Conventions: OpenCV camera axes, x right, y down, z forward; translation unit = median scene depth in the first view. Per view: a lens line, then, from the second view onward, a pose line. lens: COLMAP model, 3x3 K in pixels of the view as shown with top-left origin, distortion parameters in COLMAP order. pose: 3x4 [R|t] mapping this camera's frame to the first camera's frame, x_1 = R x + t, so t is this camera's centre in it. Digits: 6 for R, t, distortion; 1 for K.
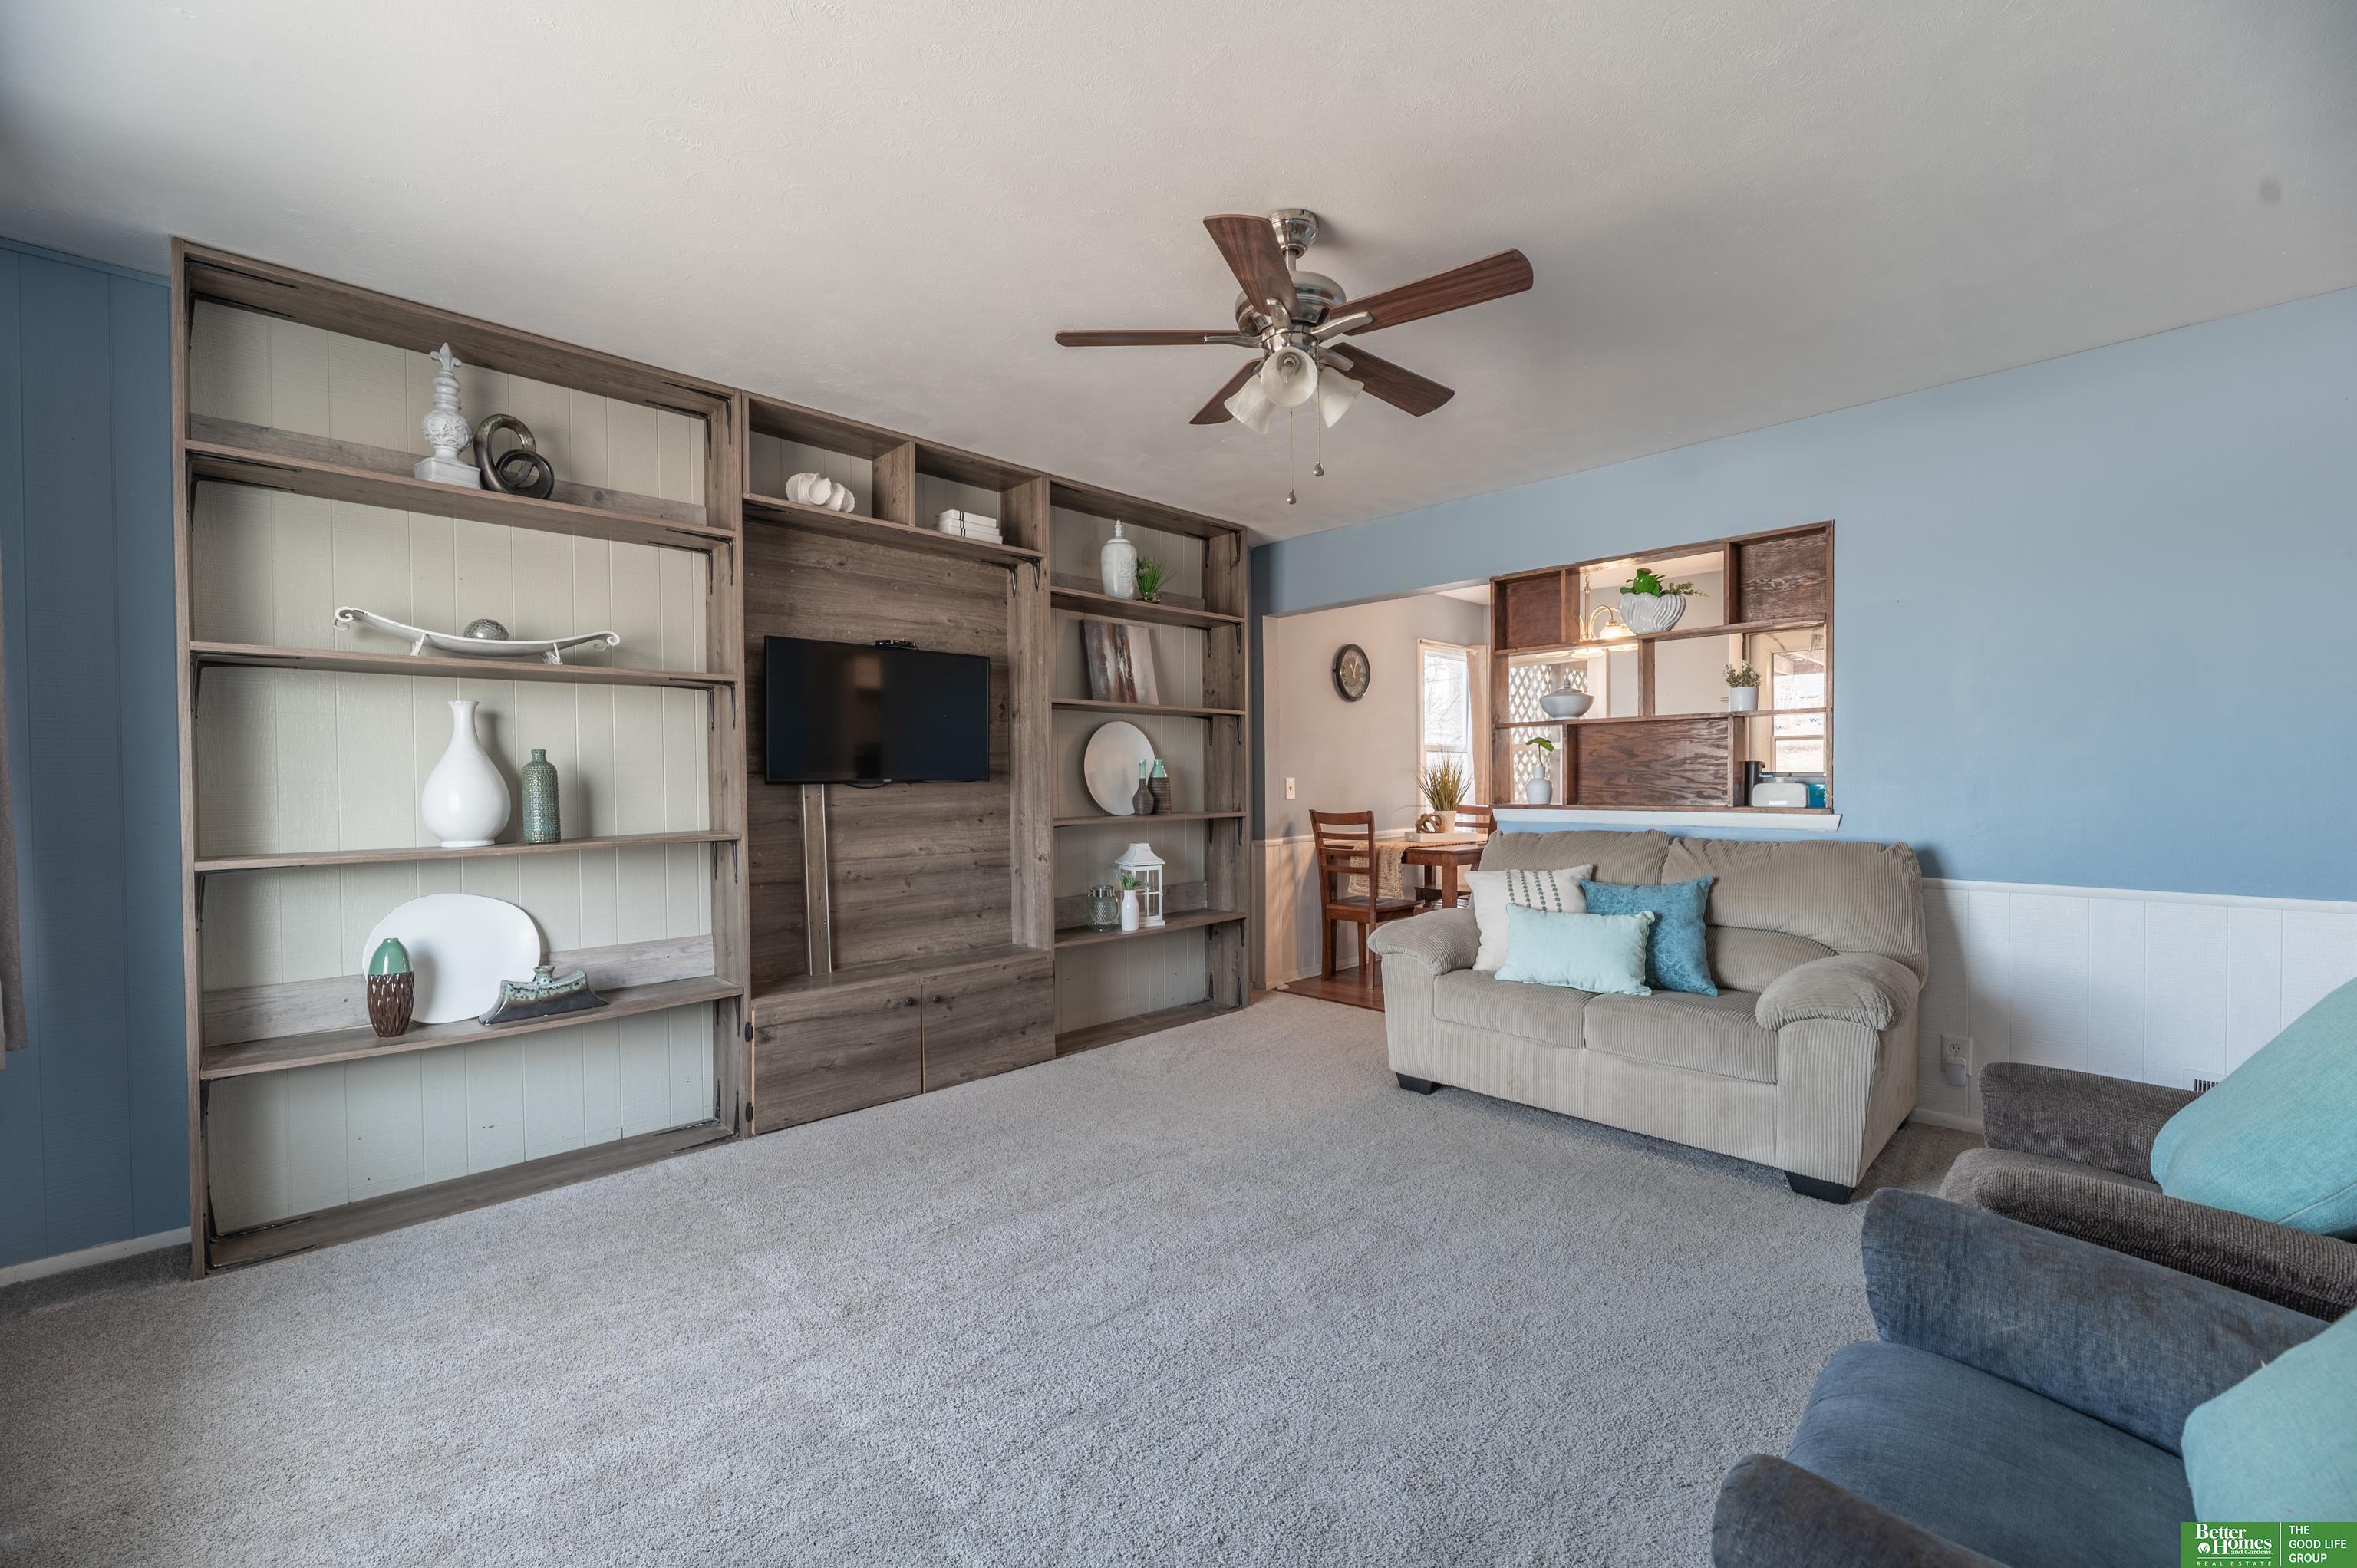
lens RADIAL K [[947.3, 0, 1178.9], [0, 947.3, 799.7], [0, 0, 1]] dist [-0.000297, -0.000070]
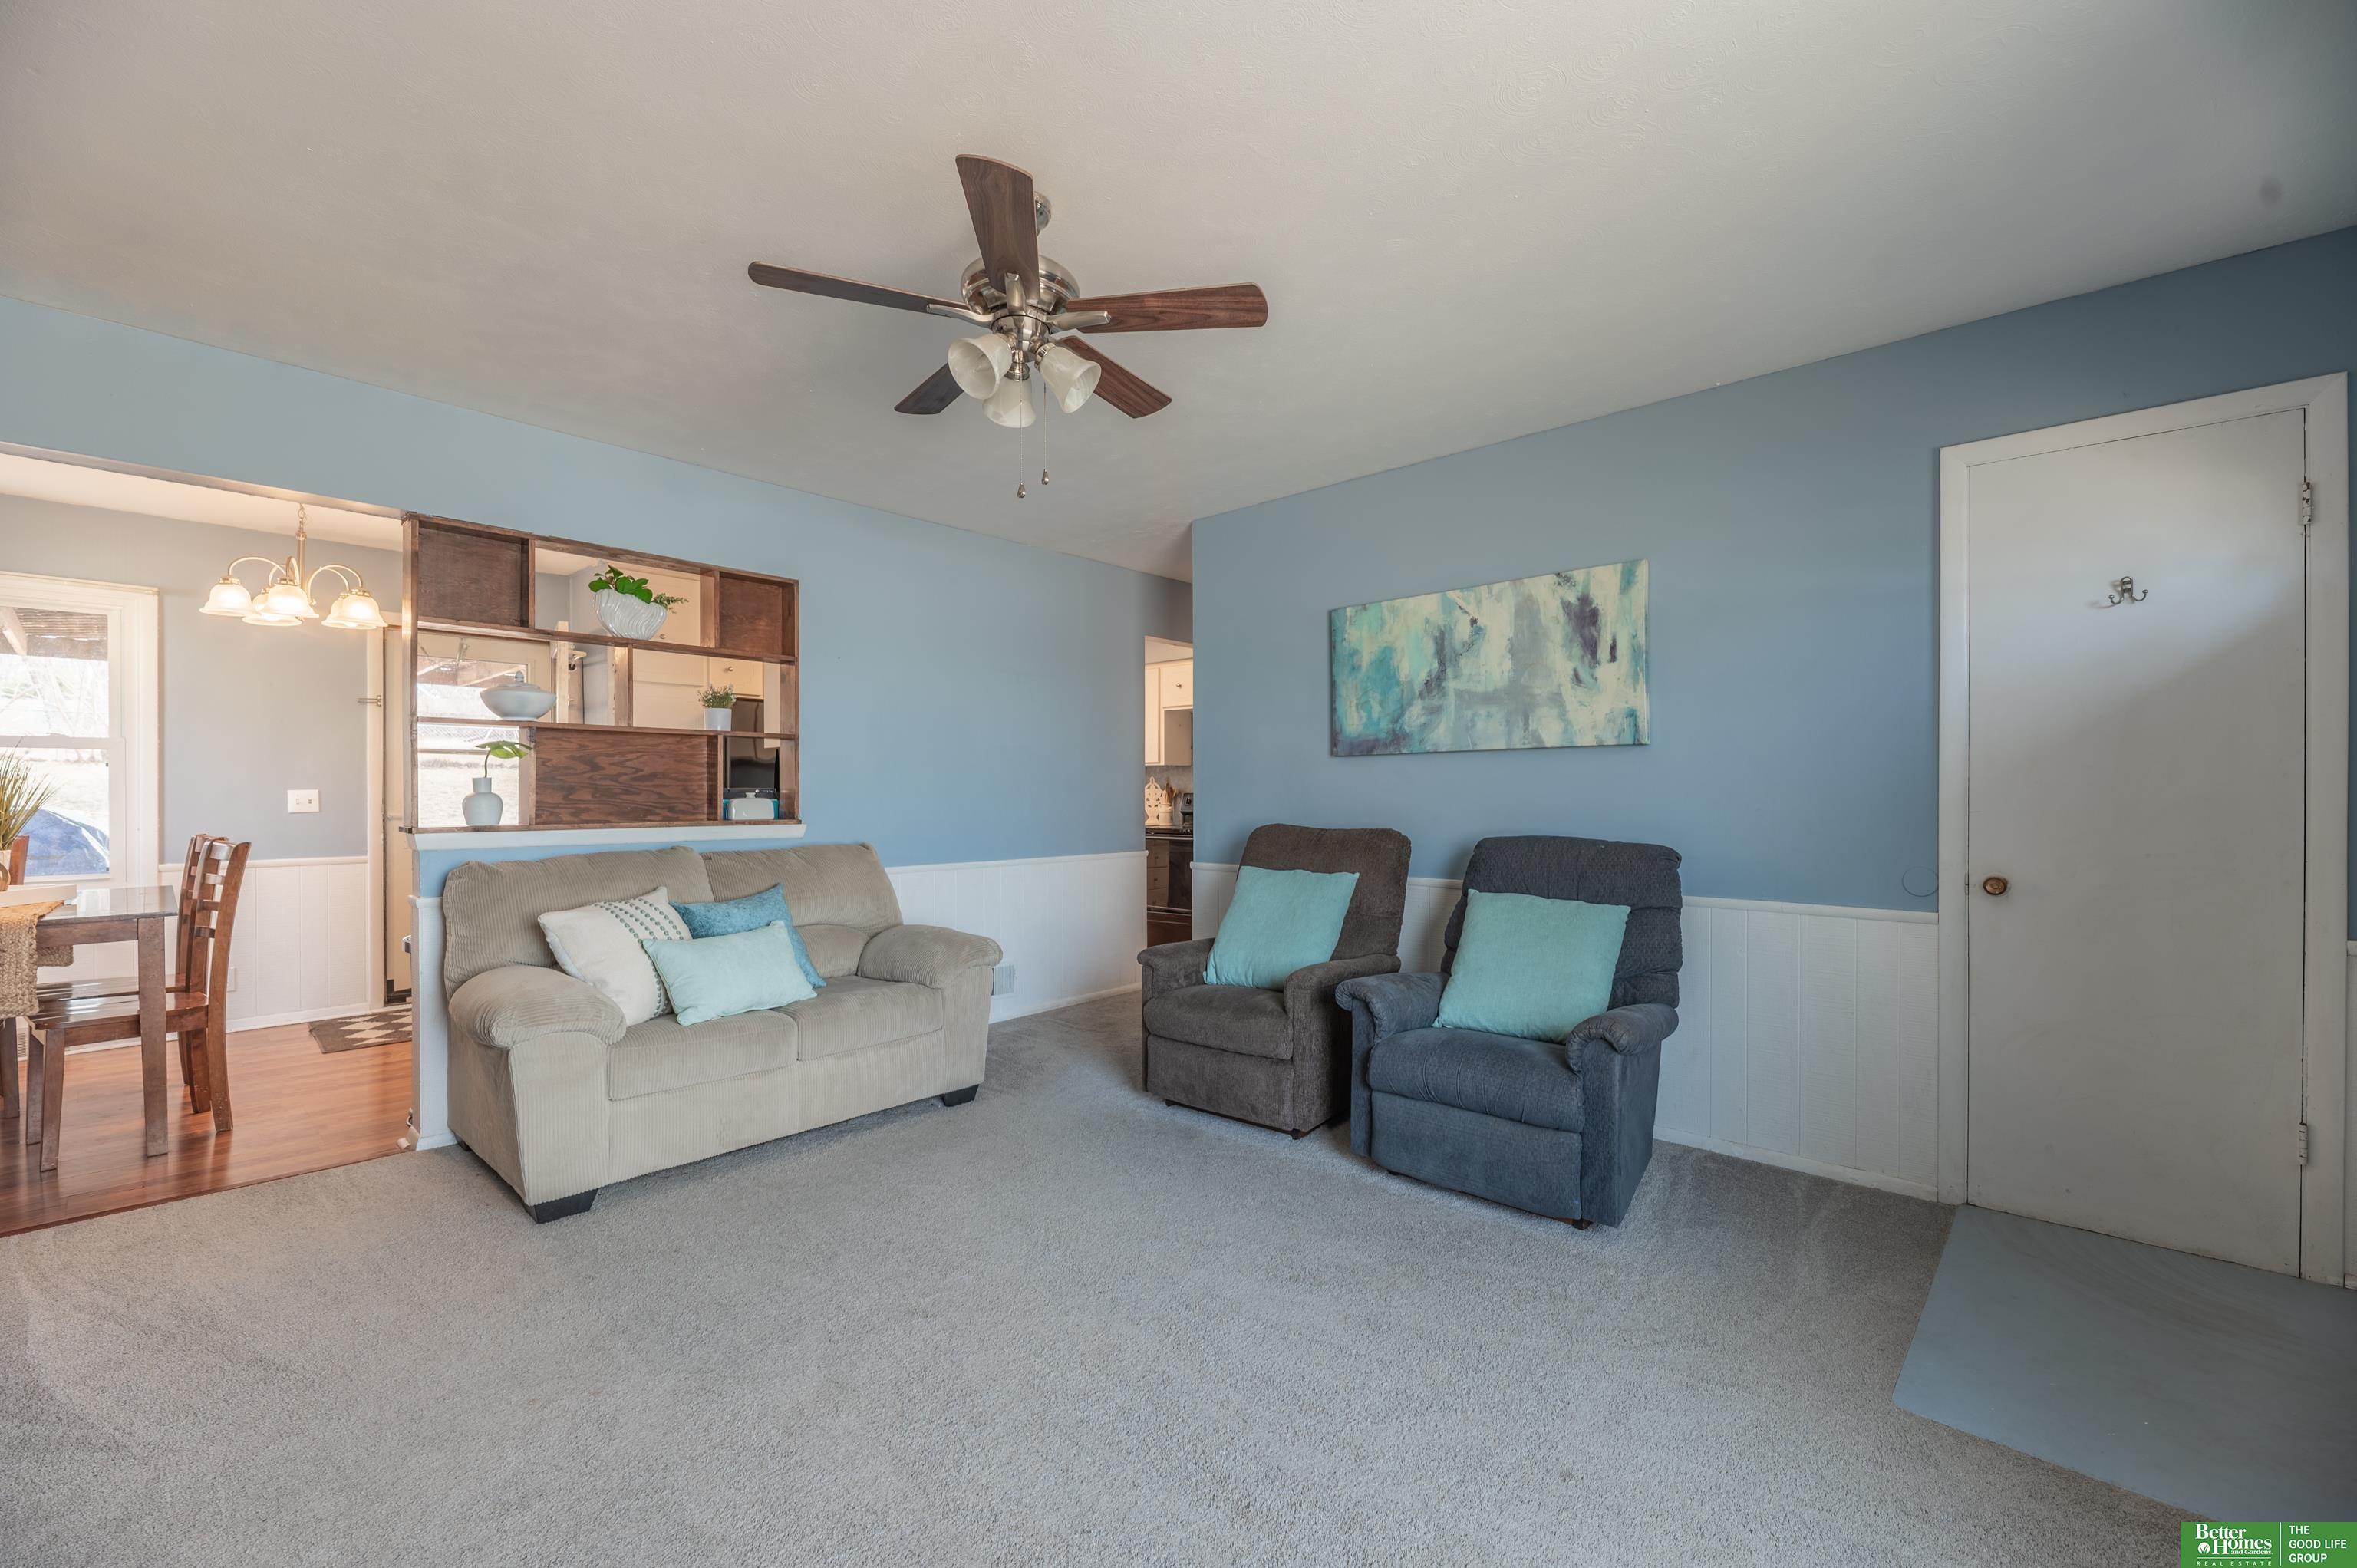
lens RADIAL K [[947.3, 0, 1178.9], [0, 947.3, 799.7], [0, 0, 1]] dist [-0.000297, -0.000070]
pose [[-0.078738, 0.003192, 0.996890, -0.514734], [0.020104, 0.999797, -0.001614, -0.004000], [-0.996693, 0.019915, -0.078786, 0.575704]]
